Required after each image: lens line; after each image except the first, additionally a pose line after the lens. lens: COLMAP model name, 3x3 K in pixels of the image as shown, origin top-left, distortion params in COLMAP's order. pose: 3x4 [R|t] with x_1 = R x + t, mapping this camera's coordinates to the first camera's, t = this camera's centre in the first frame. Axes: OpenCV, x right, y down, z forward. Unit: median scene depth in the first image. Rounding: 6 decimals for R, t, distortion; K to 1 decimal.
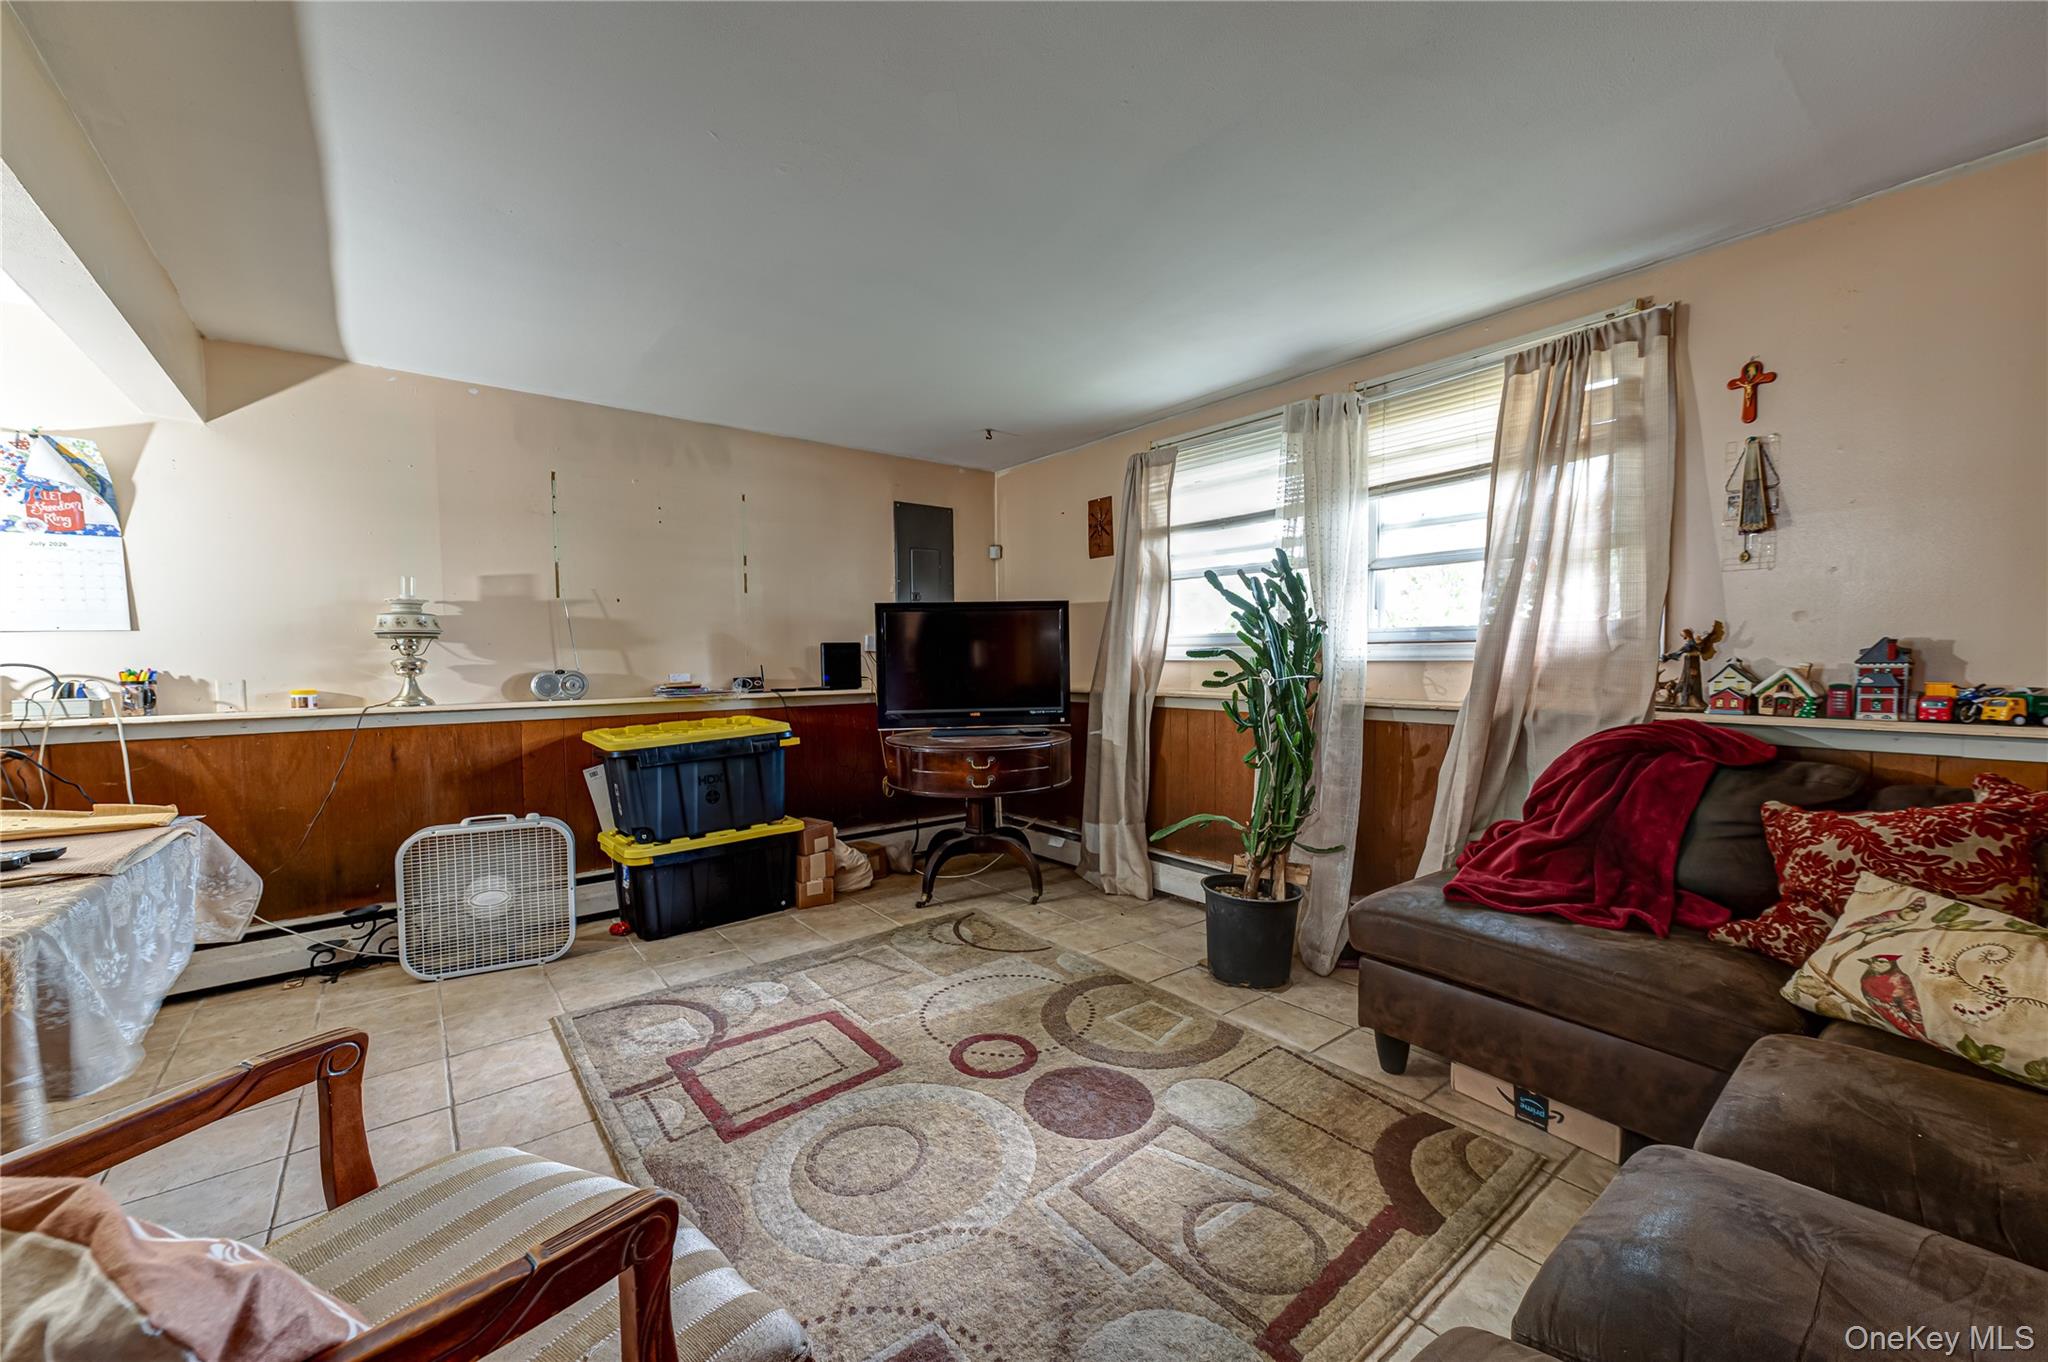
lens RADIAL K [[787.5, 0, 1020.8], [0, 787.5, 694.8], [0, 0, 1]] dist [-0.000633, -0.000632]
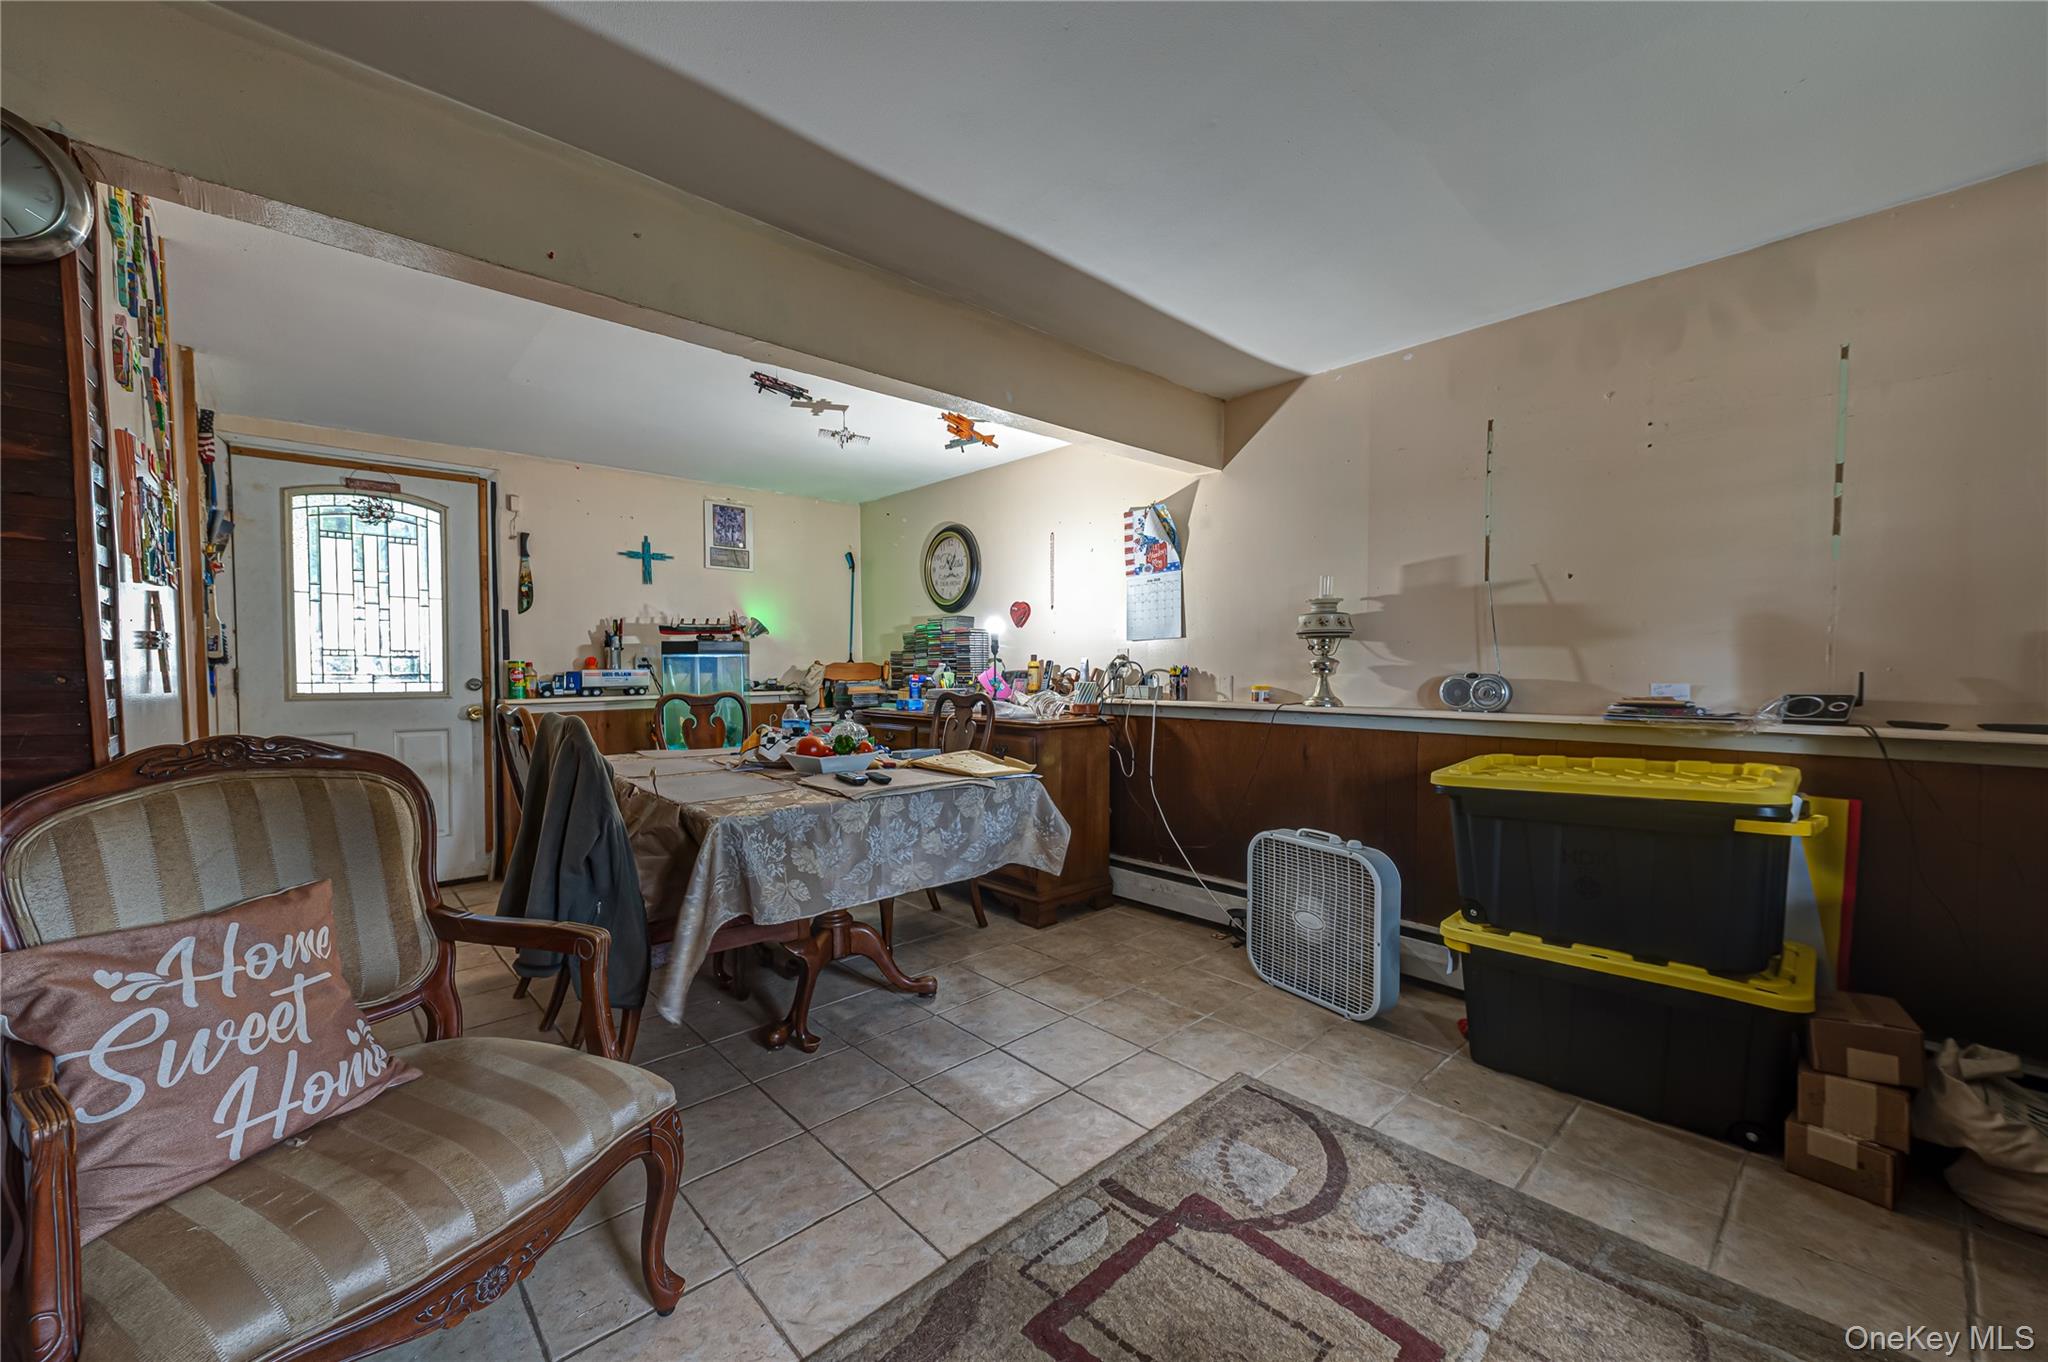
lens RADIAL K [[787.5, 0, 1020.8], [0, 787.5, 694.8], [0, 0, 1]] dist [-0.000633, -0.000632]
pose [[0.065999, 0.047976, -0.996666, 0.194602], [-0.046458, 0.997908, 0.044959, -0.027835], [0.996738, 0.043336, 0.068090, 0.566916]]
